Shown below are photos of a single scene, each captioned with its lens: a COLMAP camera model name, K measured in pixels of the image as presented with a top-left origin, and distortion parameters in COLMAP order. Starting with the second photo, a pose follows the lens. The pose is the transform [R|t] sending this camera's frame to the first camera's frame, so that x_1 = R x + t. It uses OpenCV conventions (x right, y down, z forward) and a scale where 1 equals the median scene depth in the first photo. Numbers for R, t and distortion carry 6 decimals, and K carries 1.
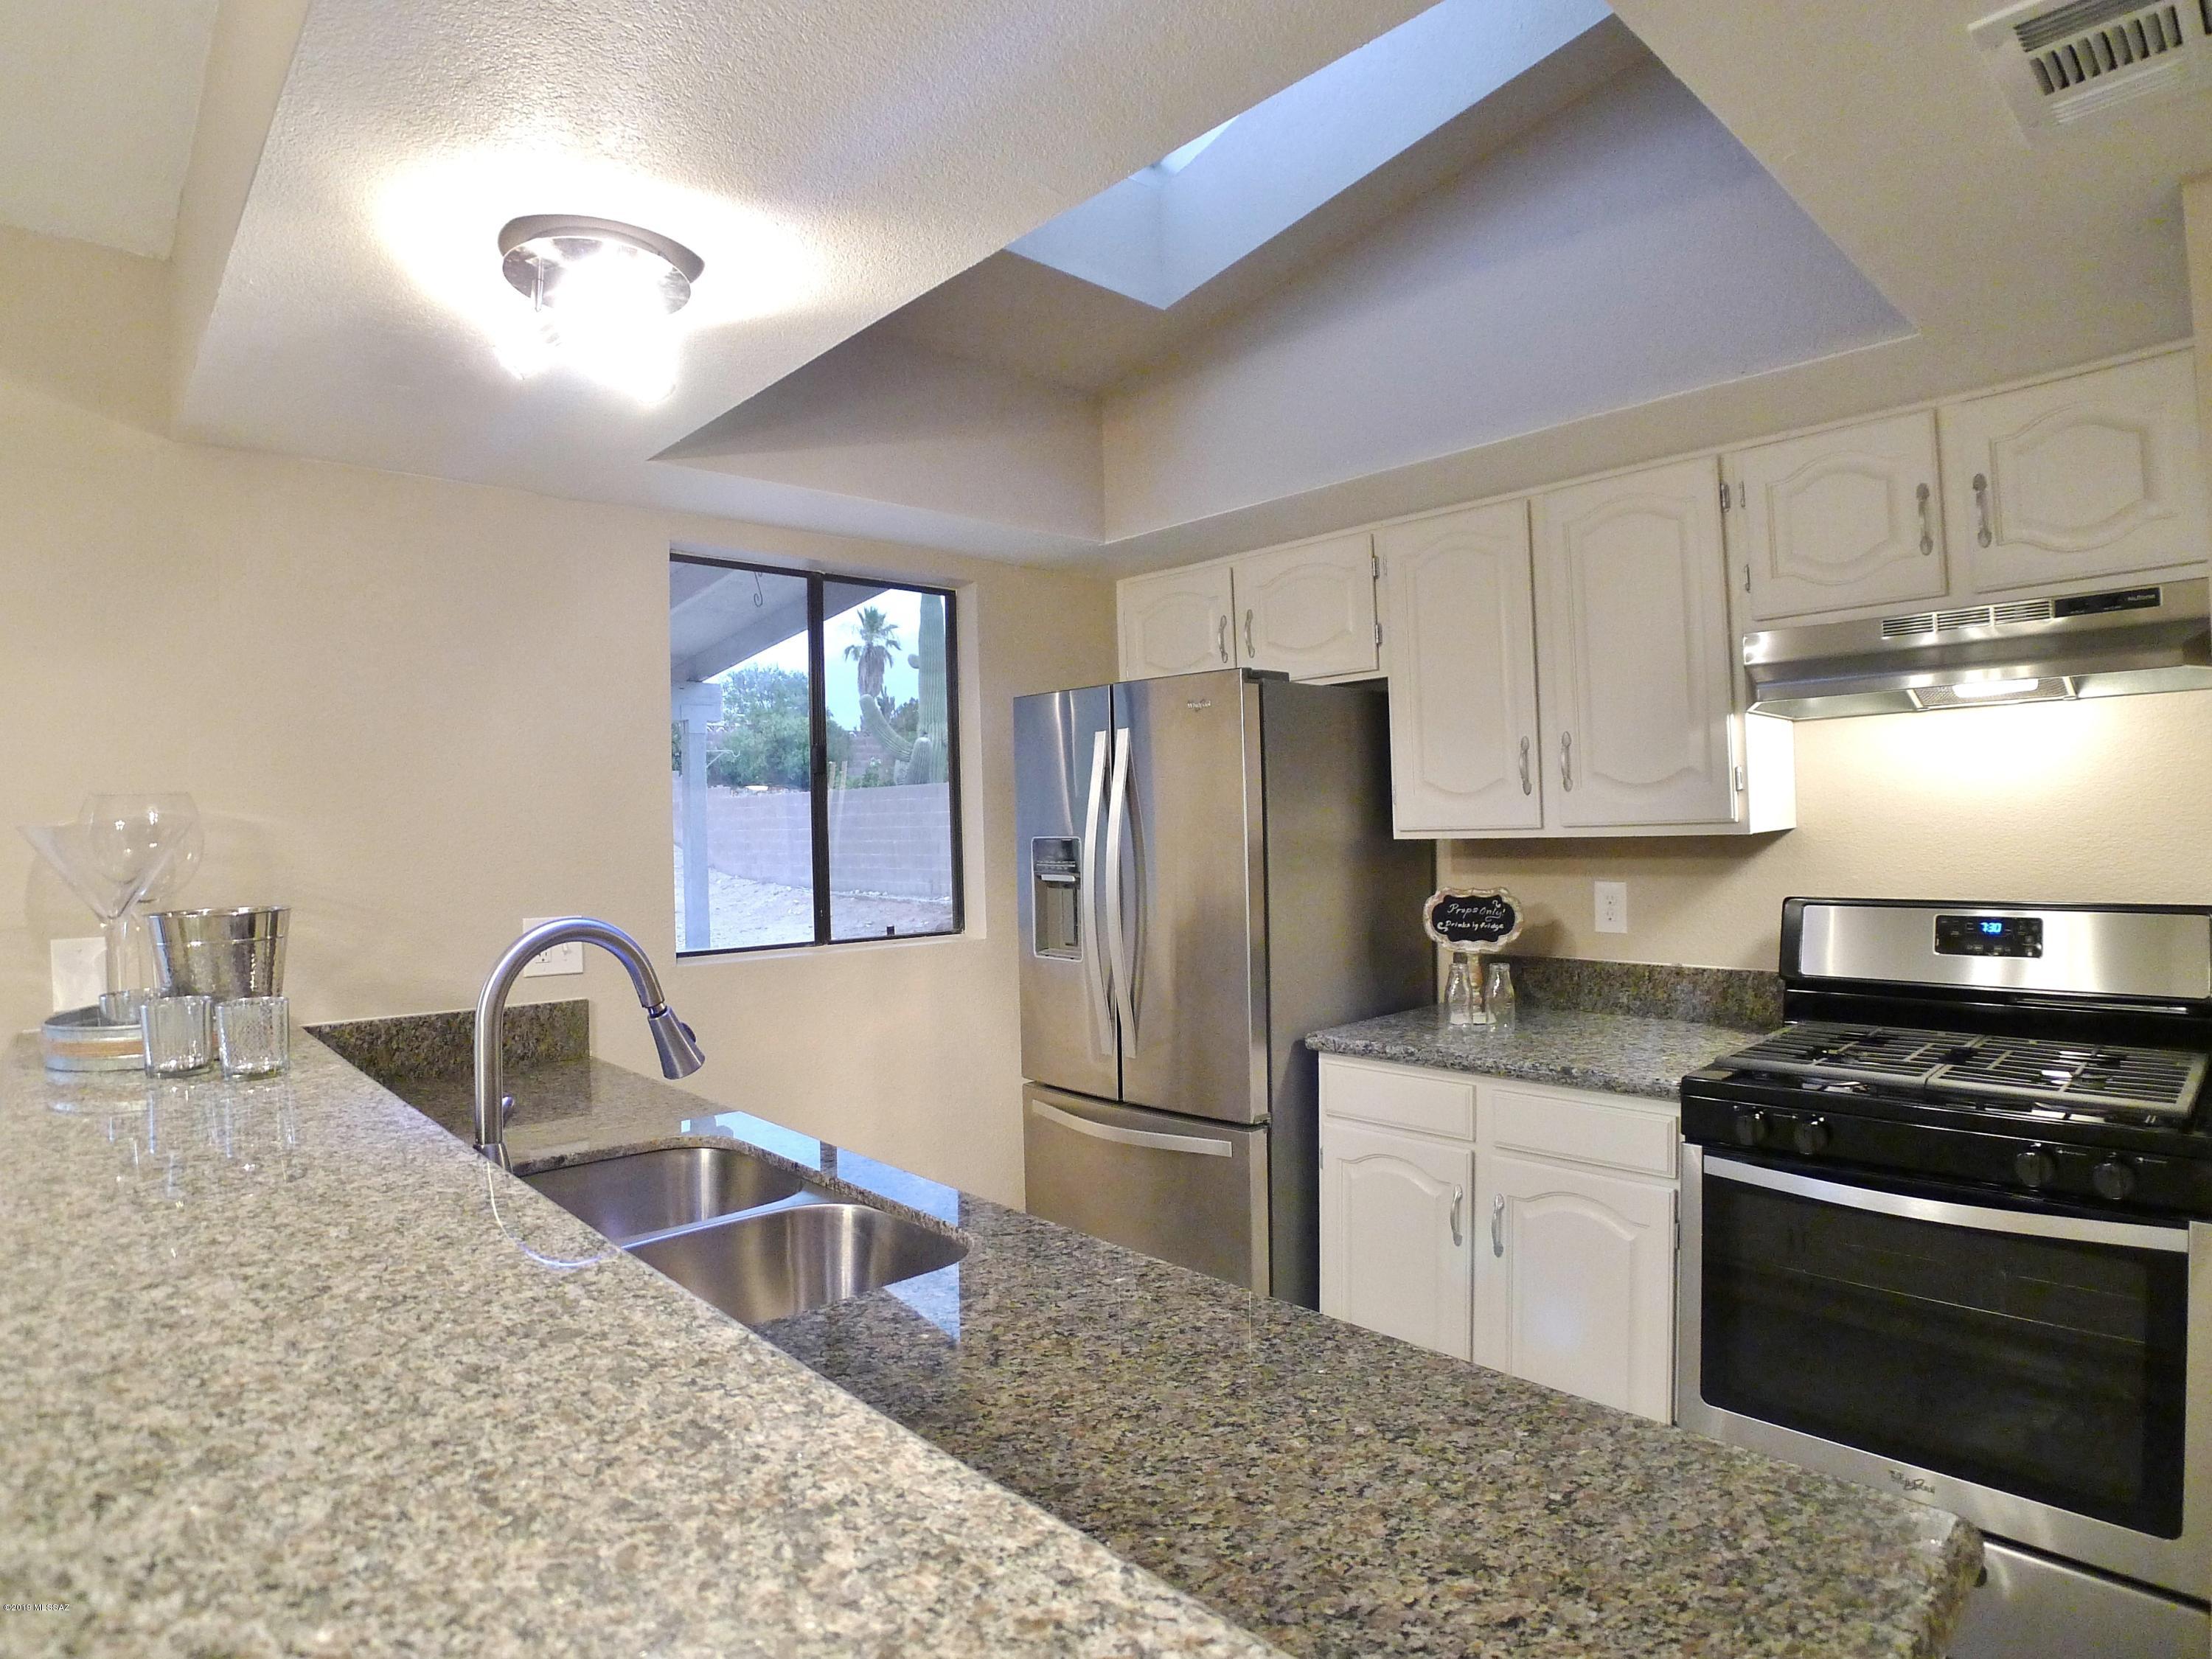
lens RADIAL K [[1201.9, 0, 1086.8], [0, 1201.9, 827.4], [0, 0, 1]] dist [-0.113613, 0.032898]
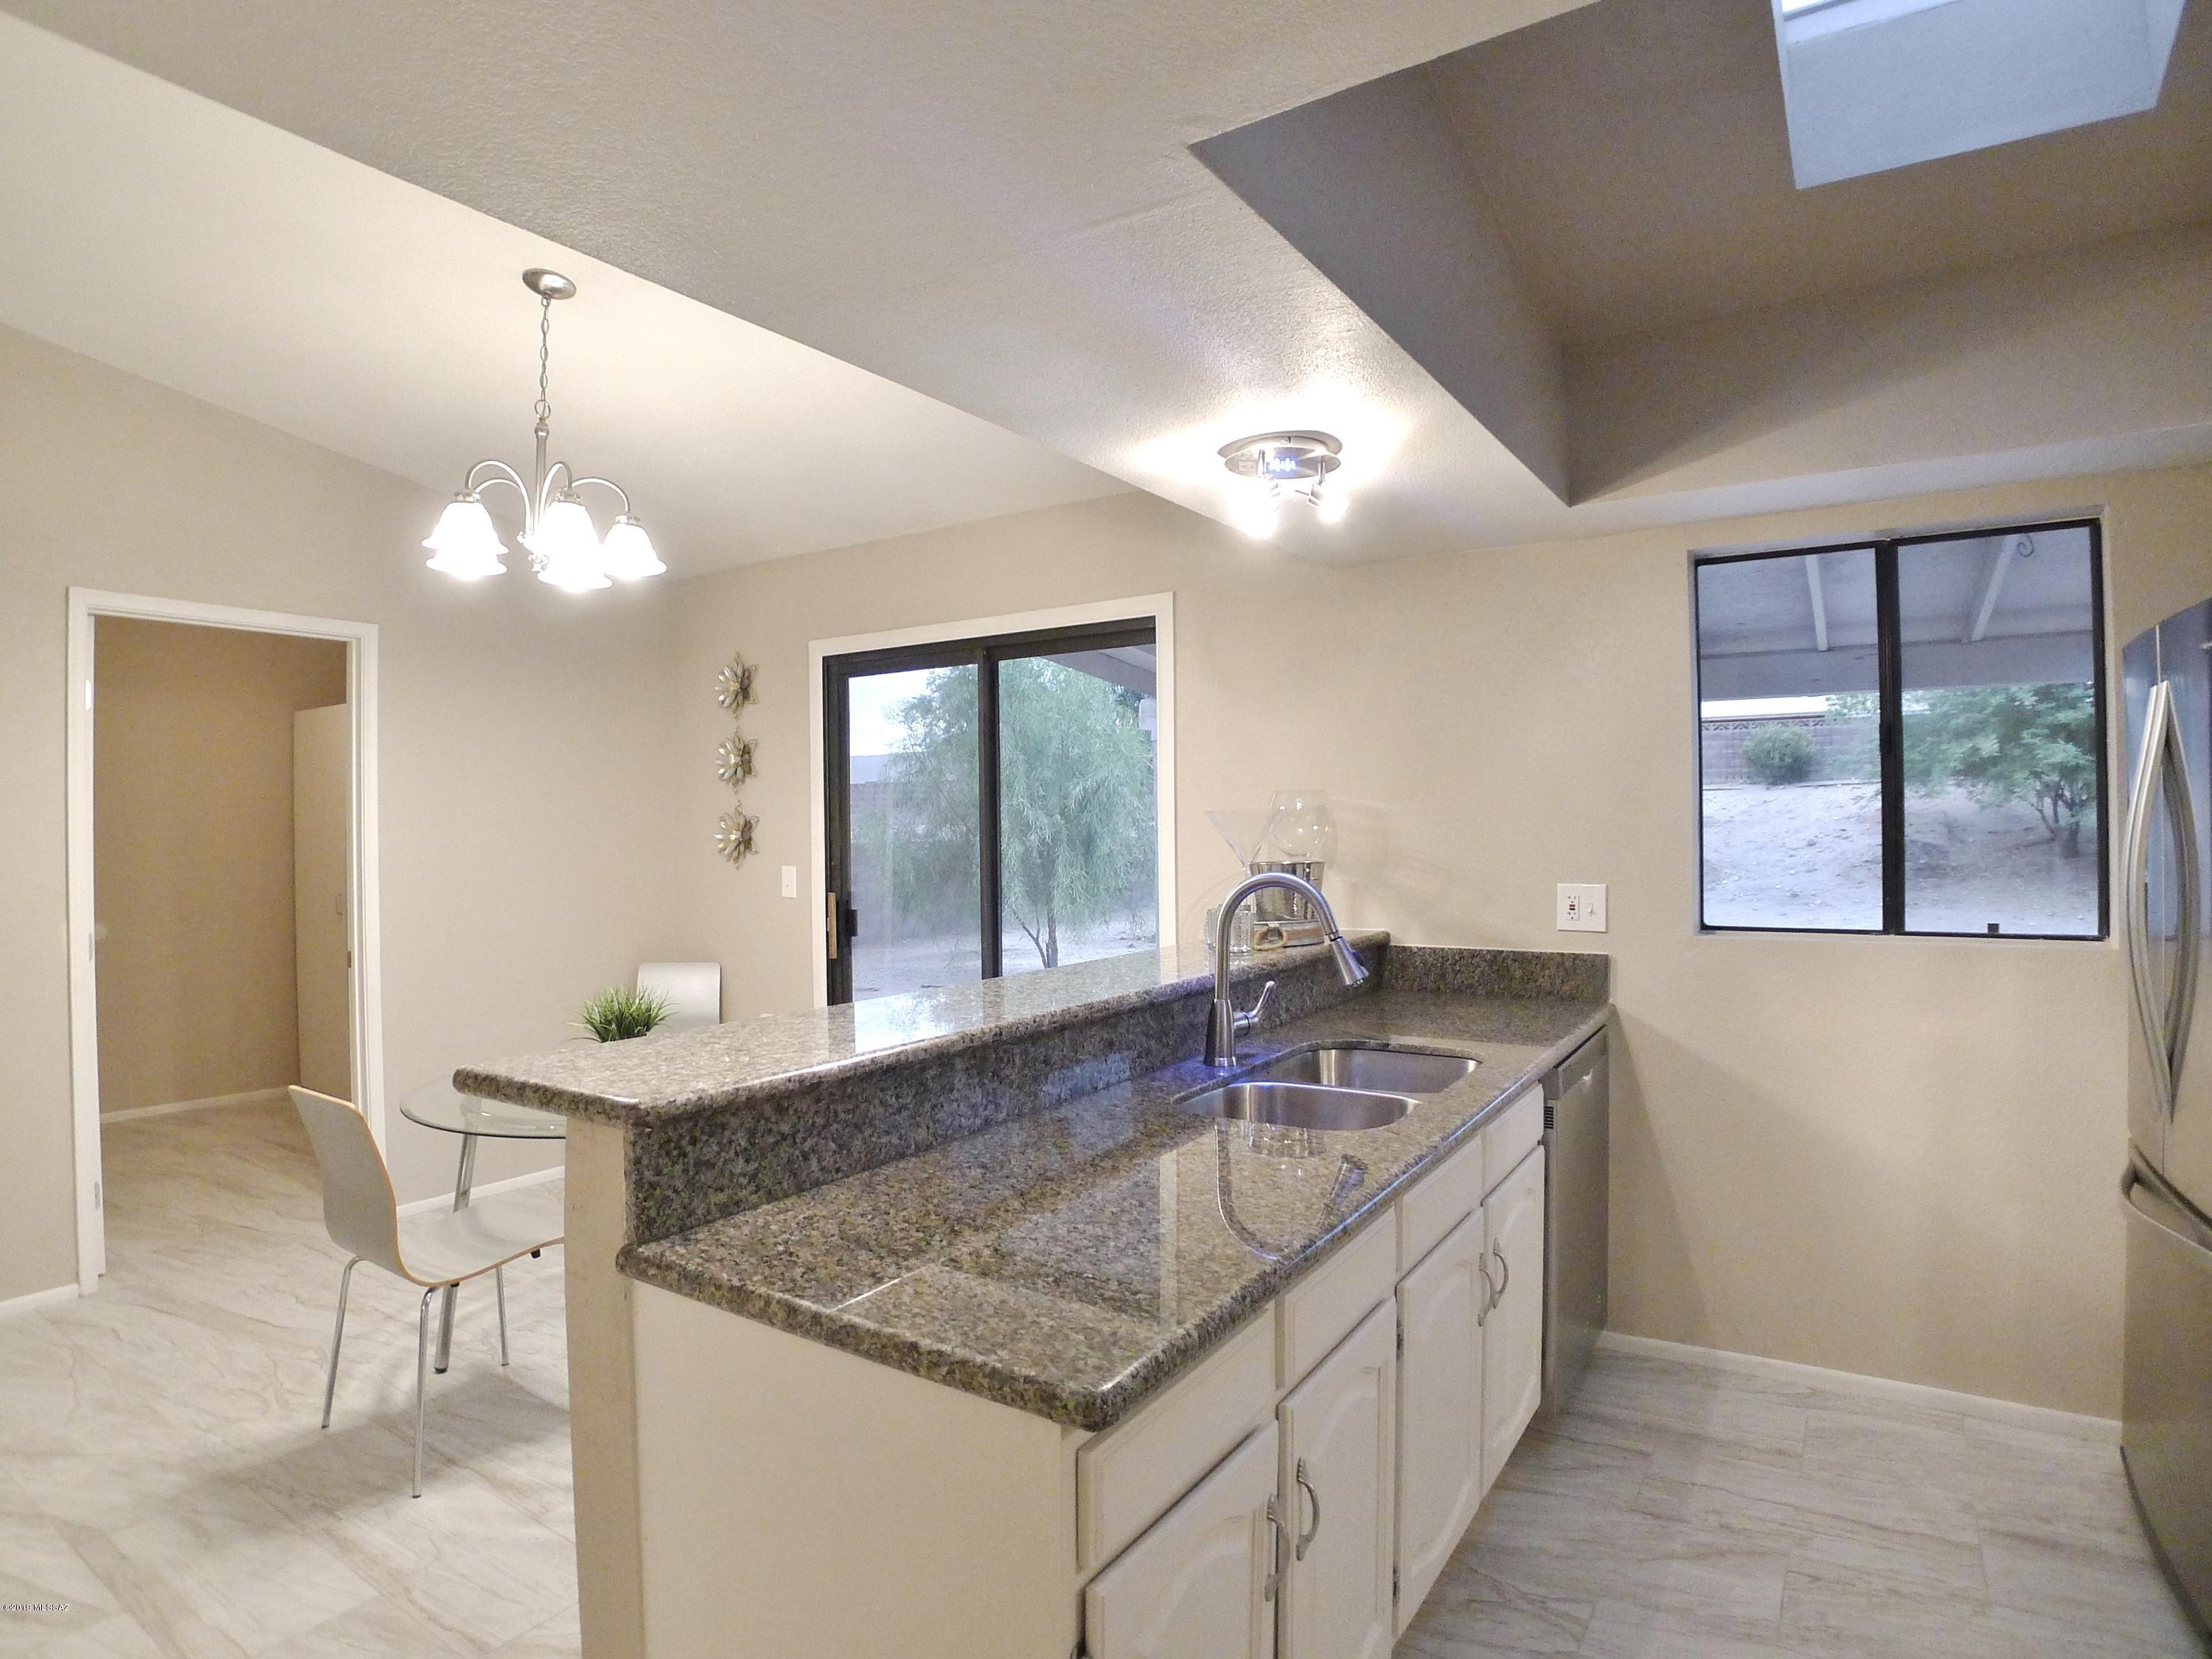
lens RADIAL K [[1201.9, 0, 1086.8], [0, 1201.9, 827.4], [0, 0, 1]] dist [-0.113613, 0.032898]
pose [[0.238941, 0.018925, -0.970850, 0.518601], [0.006798, 0.999753, 0.021161, -0.010478], [0.971010, -0.011656, 0.238754, 0.171151]]
